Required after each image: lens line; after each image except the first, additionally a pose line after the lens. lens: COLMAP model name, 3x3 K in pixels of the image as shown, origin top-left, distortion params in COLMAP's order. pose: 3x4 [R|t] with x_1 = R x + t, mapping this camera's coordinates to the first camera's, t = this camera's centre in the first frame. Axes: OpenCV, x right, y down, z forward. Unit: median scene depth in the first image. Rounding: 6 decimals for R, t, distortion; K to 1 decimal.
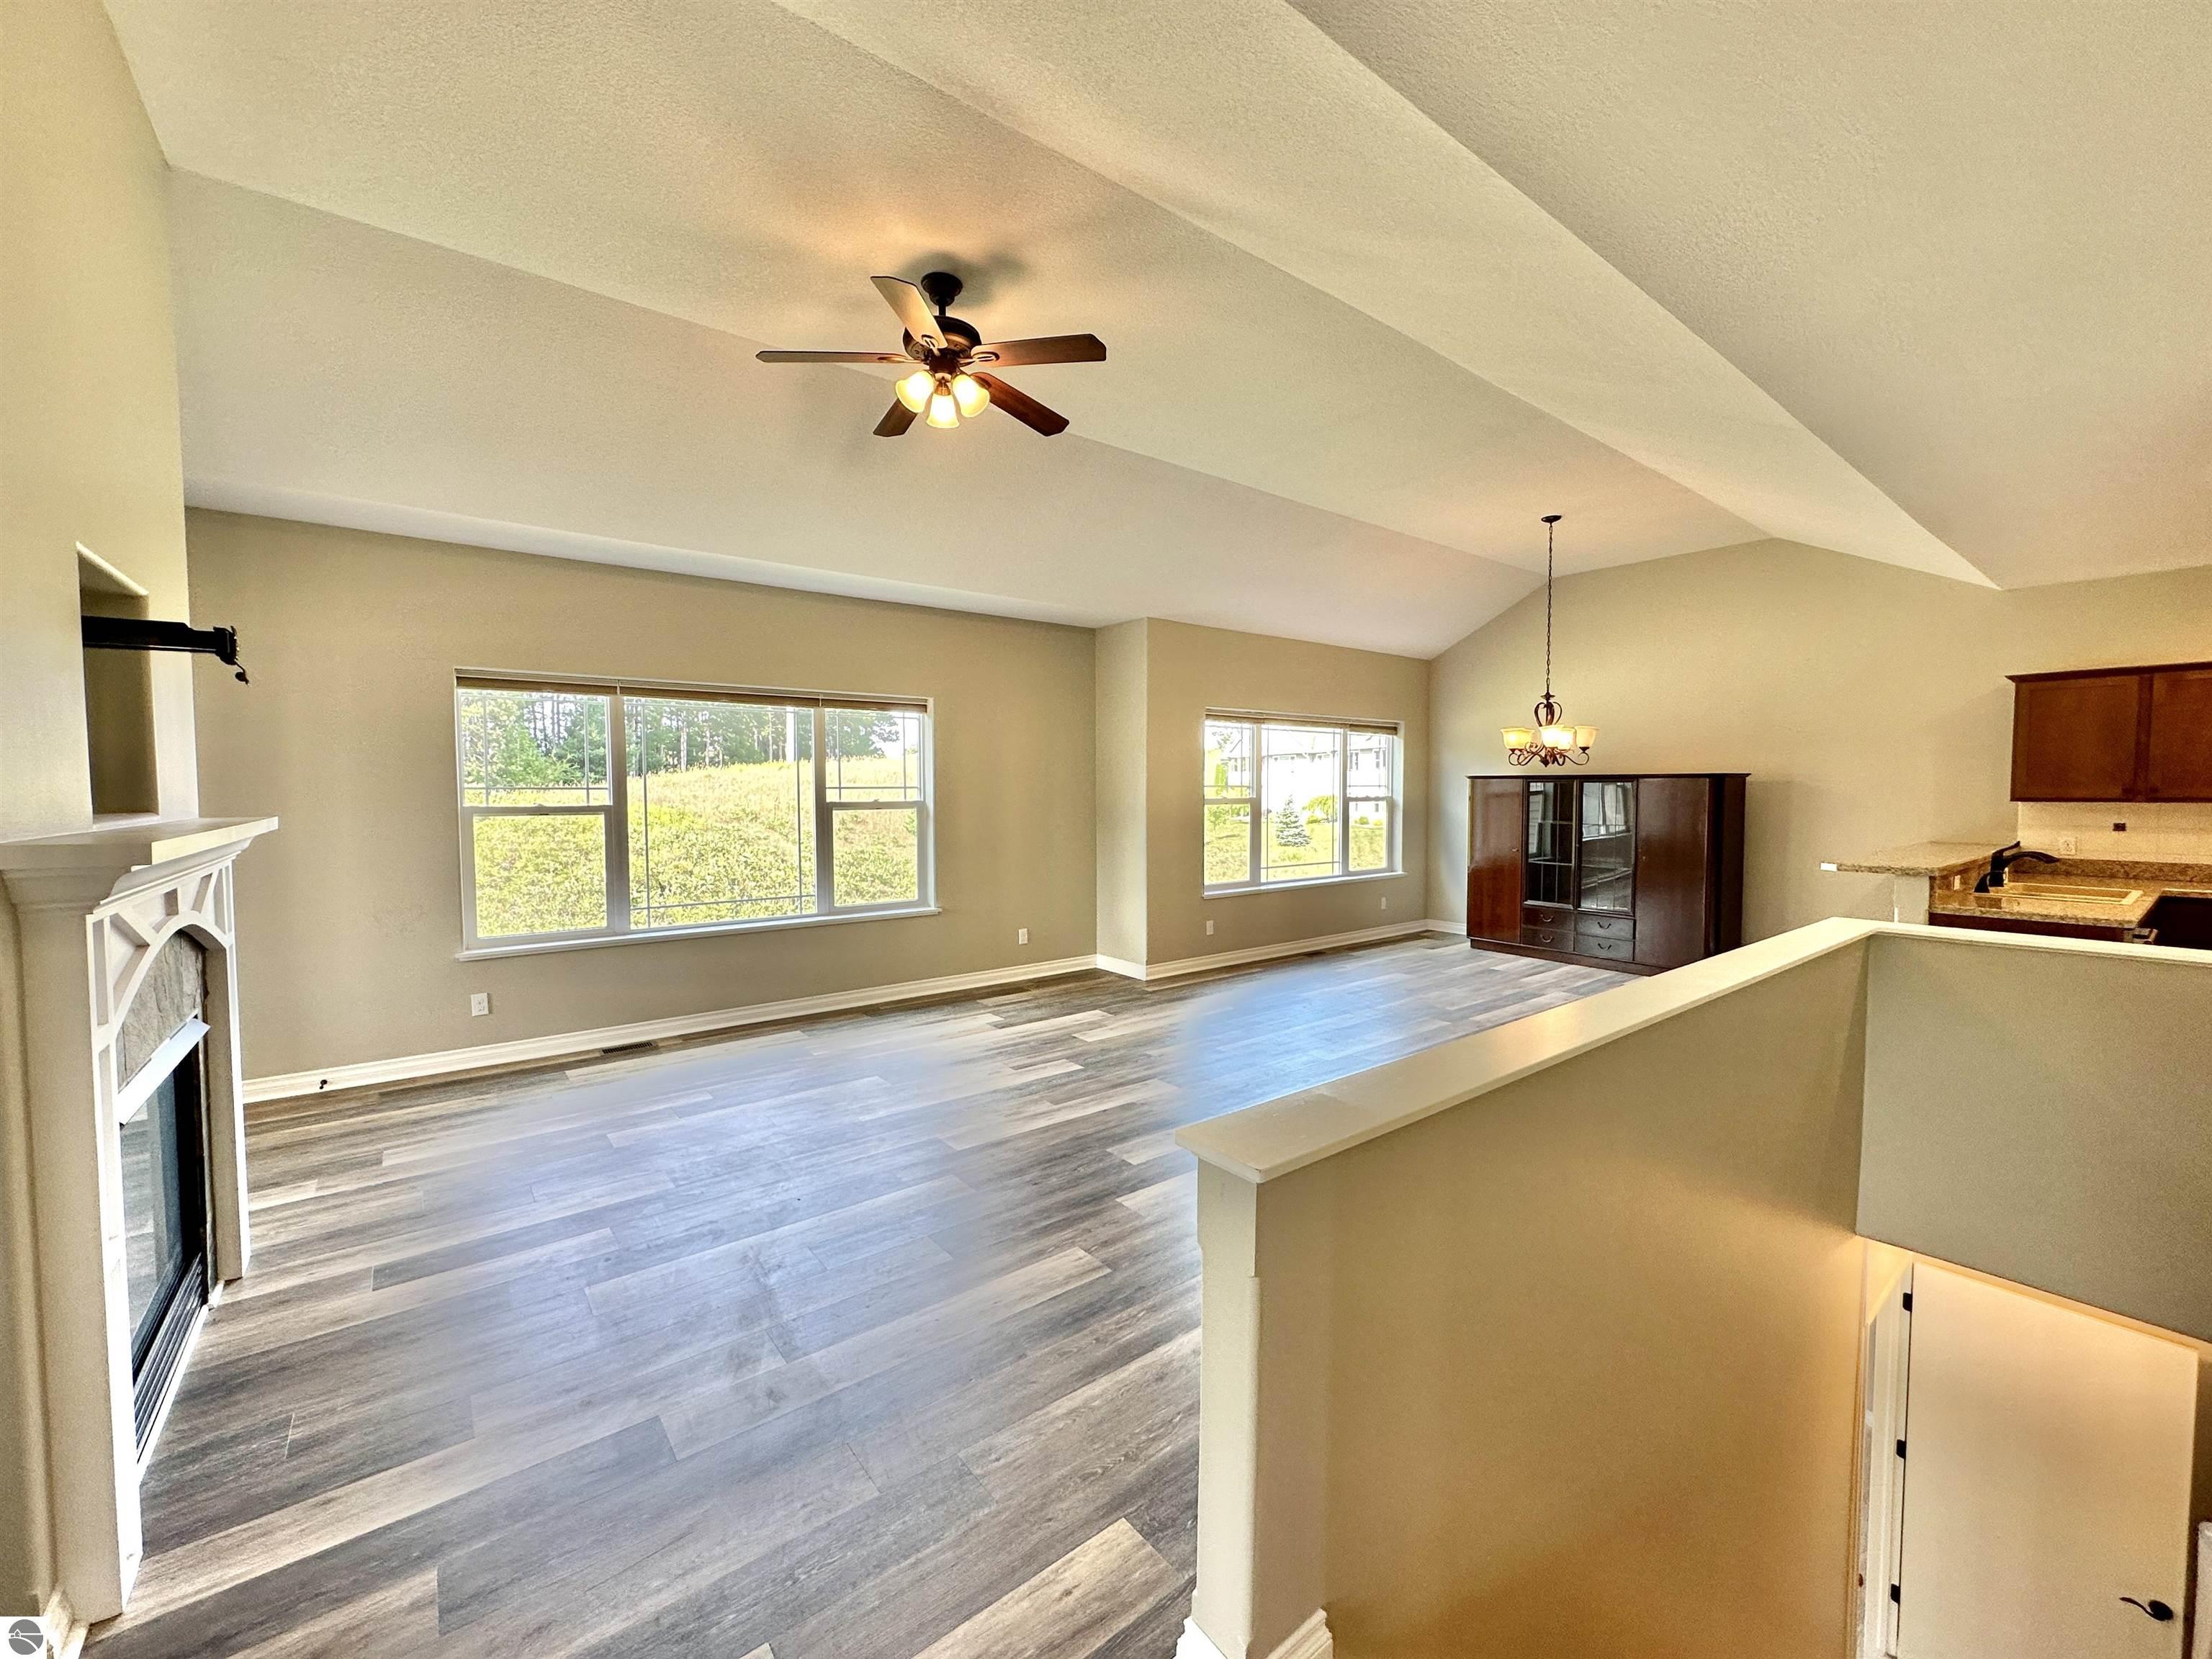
lens RADIAL K [[886.5, 0, 1104.6], [0, 886.5, 829.1], [0, 0, 1]] dist [-0.001717, 0.000337]
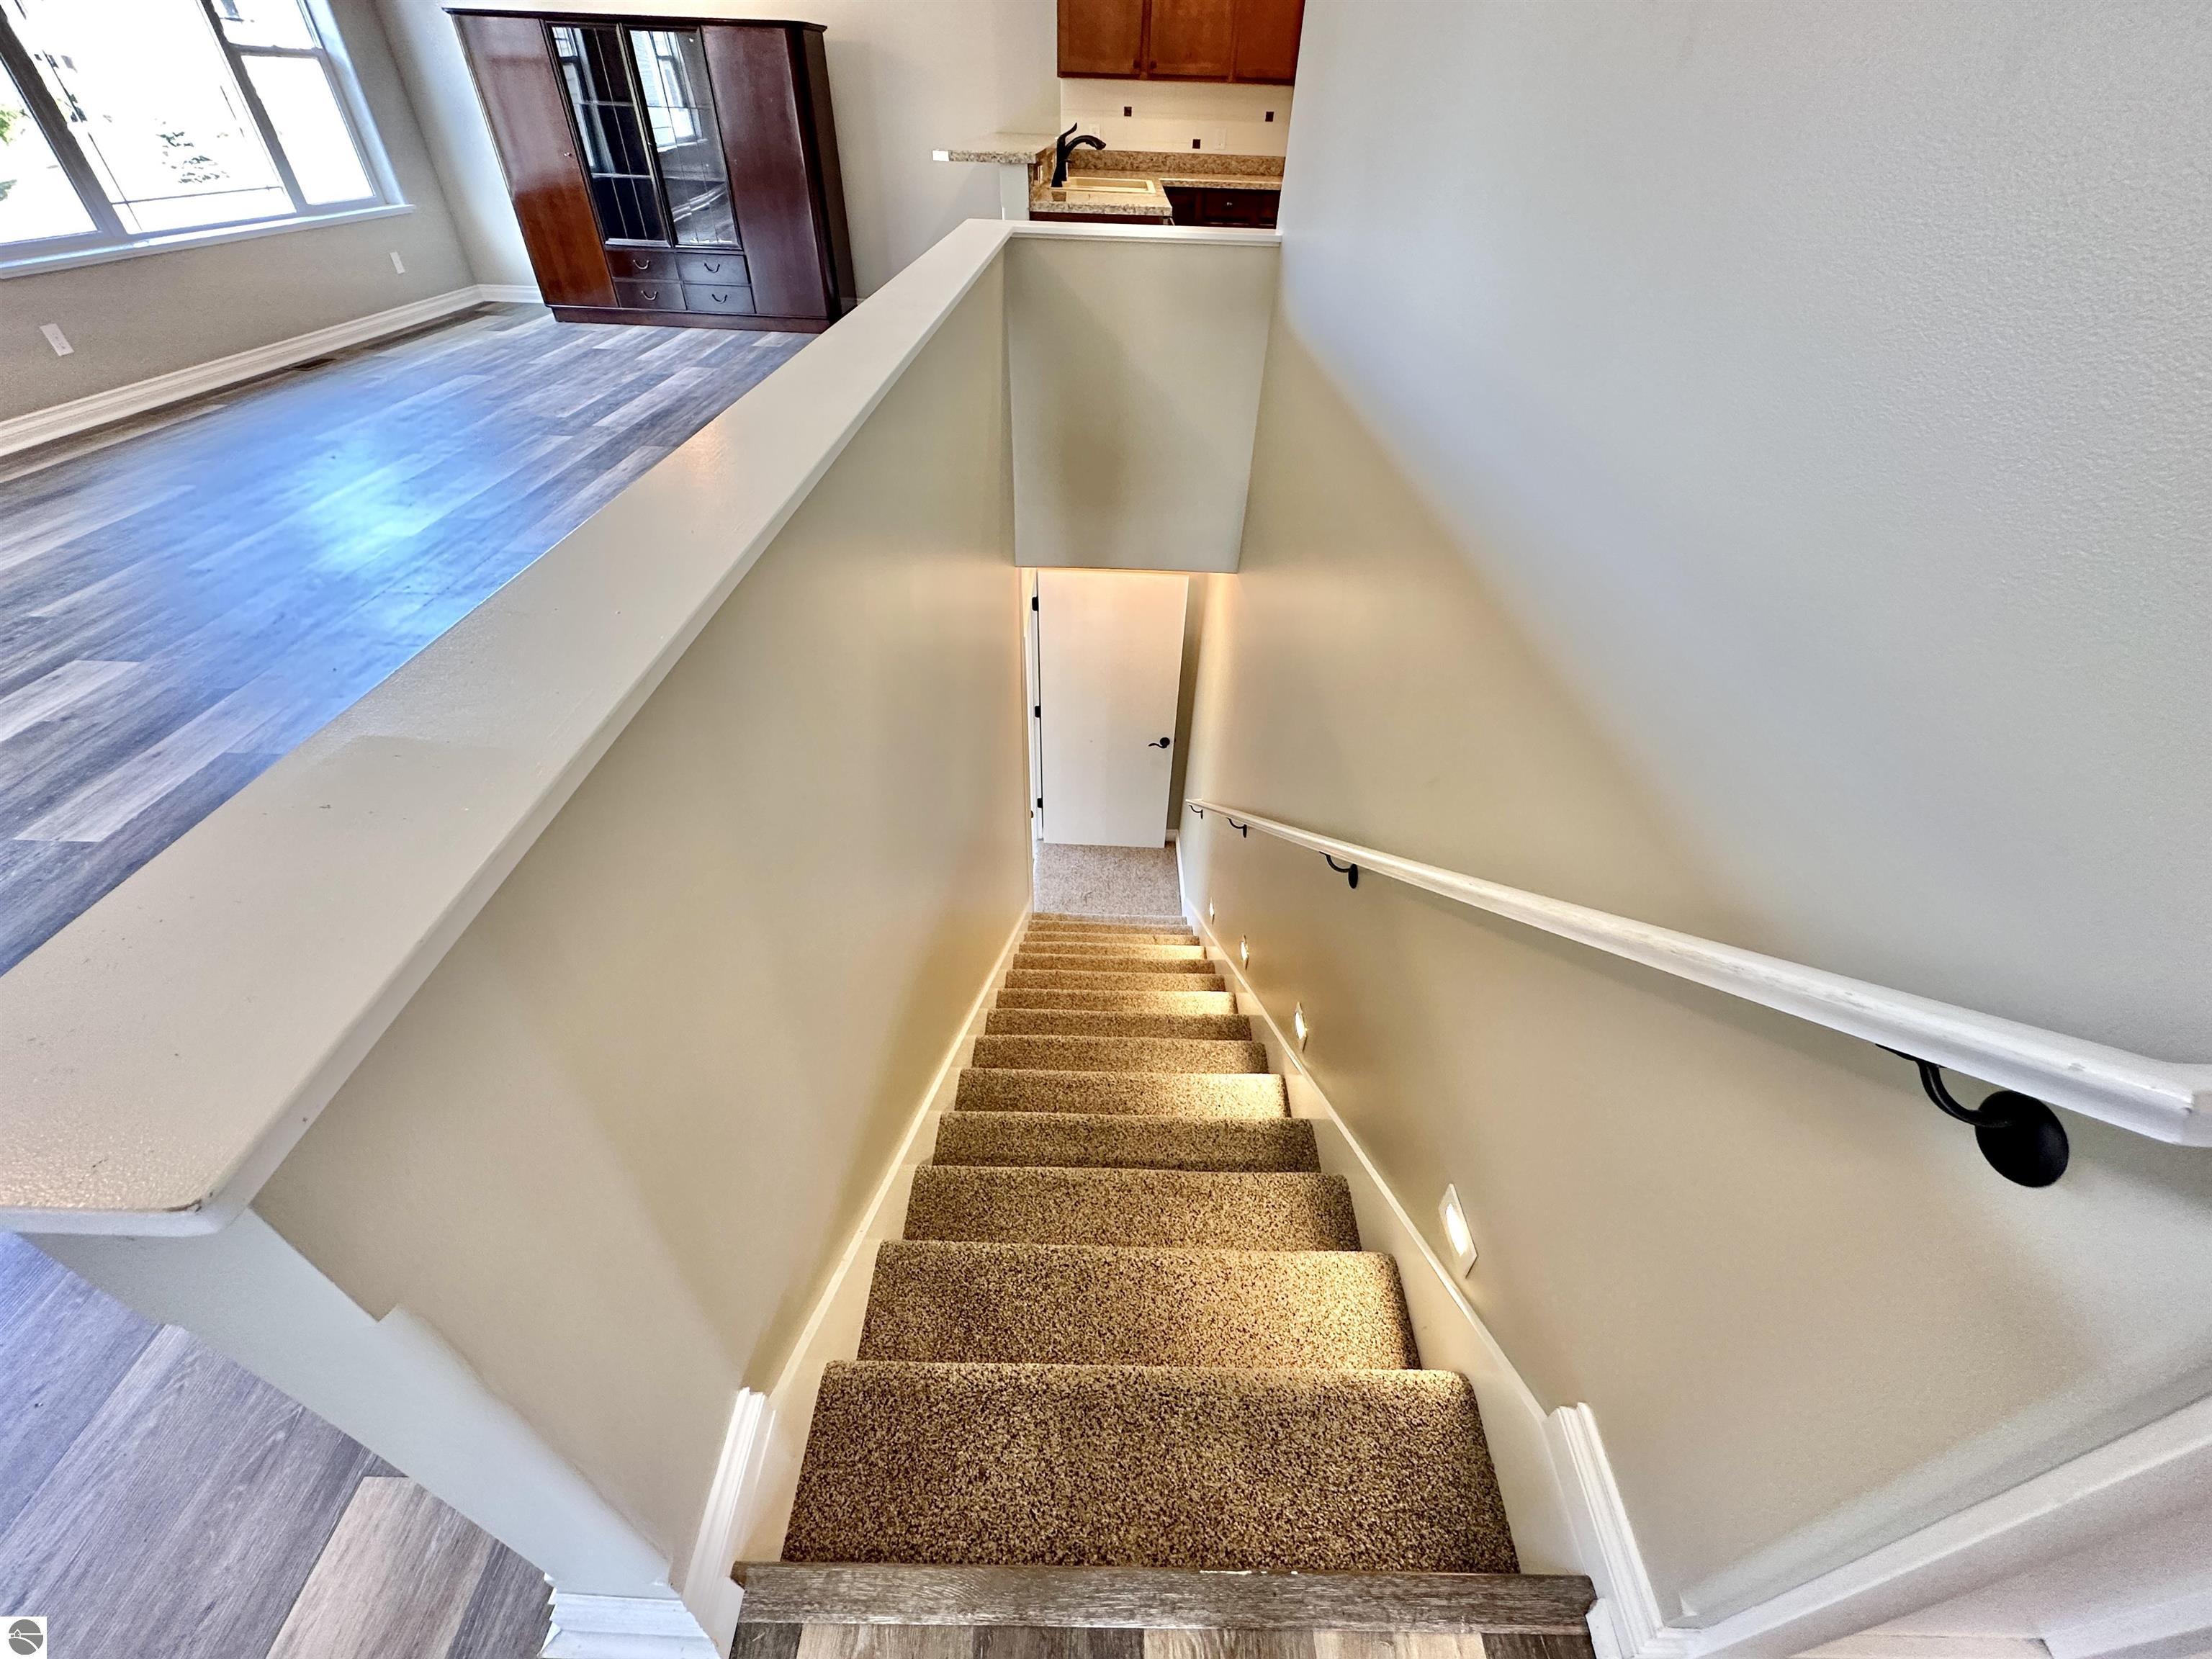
lens RADIAL K [[886.5, 0, 1104.6], [0, 886.5, 829.1], [0, 0, 1]] dist [-0.001717, 0.000337]
pose [[0.624448, -0.480595, 0.615706, 0.057007], [0.006746, 0.791578, 0.611031, 0.029969], [-0.781037, -0.377403, 0.497541, 0.164505]]
